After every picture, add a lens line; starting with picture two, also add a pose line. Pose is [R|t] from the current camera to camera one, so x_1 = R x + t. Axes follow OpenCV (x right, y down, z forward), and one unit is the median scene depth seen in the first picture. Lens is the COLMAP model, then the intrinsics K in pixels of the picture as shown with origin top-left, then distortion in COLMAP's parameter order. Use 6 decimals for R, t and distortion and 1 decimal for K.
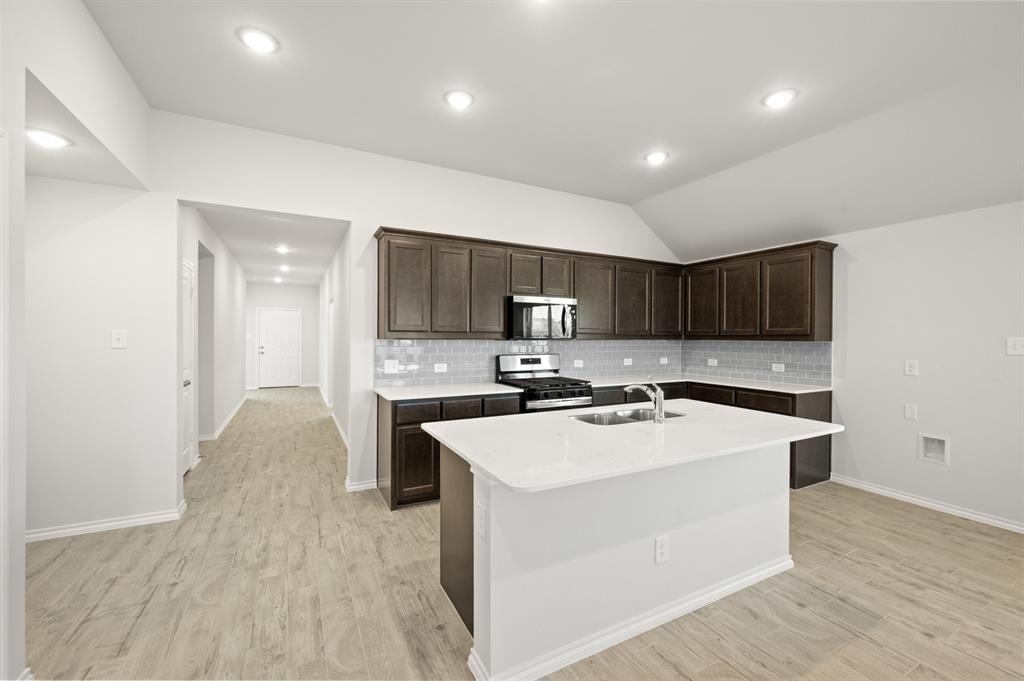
lens RADIAL K [[410.5, 0, 522.6], [0, 410.5, 338.3], [0, 0, 1]] dist [0.000749, 0.000369]
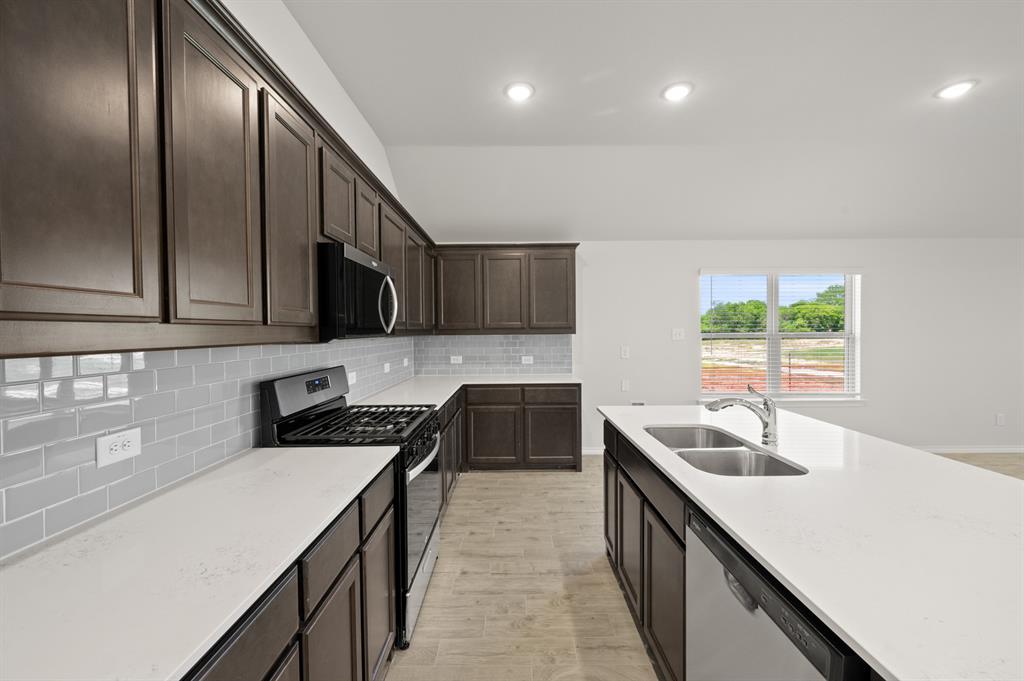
lens RADIAL K [[402.2, 0, 511.6], [0, 402.2, 339.1], [0, 0, 1]] dist [0.004630, -0.000167]
pose [[0.481865, -0.028900, 0.875769, -0.339372], [0.016262, 0.999579, 0.024038, -0.007856], [-0.876094, 0.002658, 0.482132, 0.655598]]
